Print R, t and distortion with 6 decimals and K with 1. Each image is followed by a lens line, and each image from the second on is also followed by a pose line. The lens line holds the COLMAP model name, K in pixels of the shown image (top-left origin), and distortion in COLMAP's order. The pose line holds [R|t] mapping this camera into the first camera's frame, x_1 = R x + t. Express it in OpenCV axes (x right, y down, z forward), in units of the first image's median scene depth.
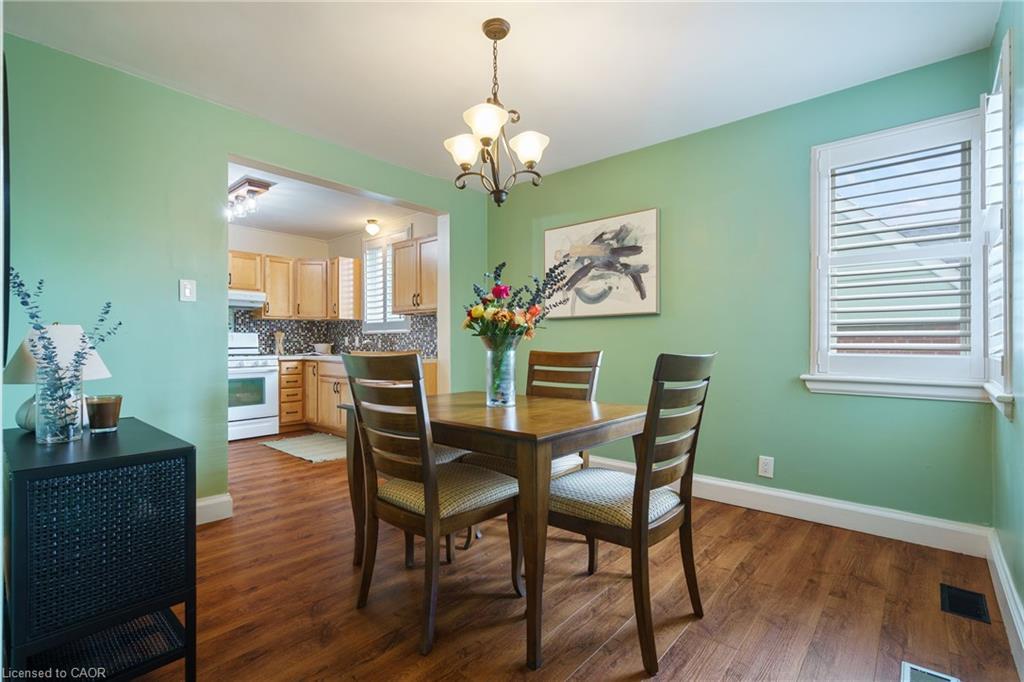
lens RADIAL K [[467.7, 0, 513.2], [0, 467.7, 338.9], [0, 0, 1]] dist [-0.002204, 0.001591]
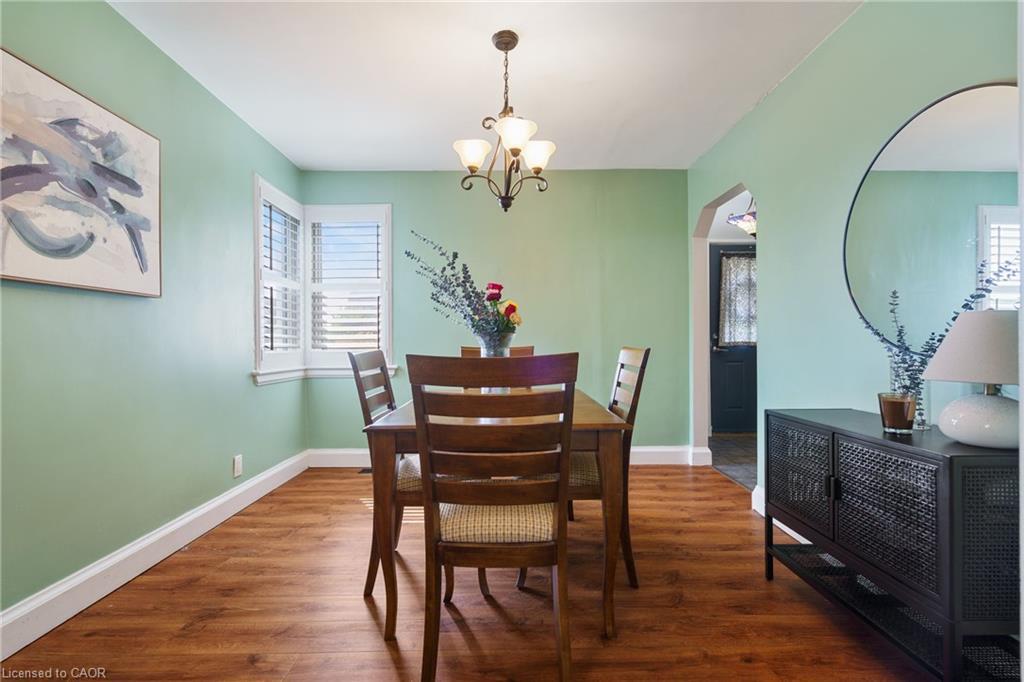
lens RADIAL K [[467.7, 0, 507.7], [0, 467.7, 342.6], [0, 0, 1]] dist [-0.002204, 0.001591]
pose [[-0.659400, 0.008176, 0.751748, -0.343820], [0.003408, 0.999963, -0.007886, 0.010471], [-0.751785, -0.002638, -0.659403, 0.705844]]
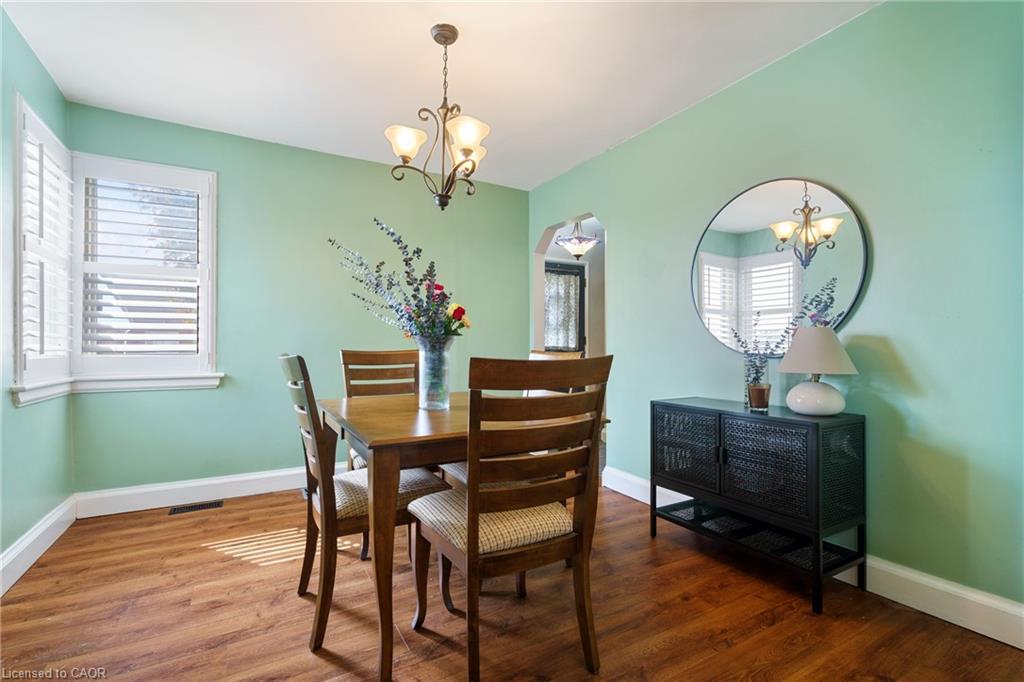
lens RADIAL K [[467.7, 0, 514.7], [0, 467.7, 343.7], [0, 0, 1]] dist [-0.002204, 0.001591]
pose [[-0.944706, 0.005511, 0.327873, -0.213846], [0.001290, 0.999913, -0.013092, 0.010839], [-0.327917, -0.011945, -0.944631, 0.796112]]
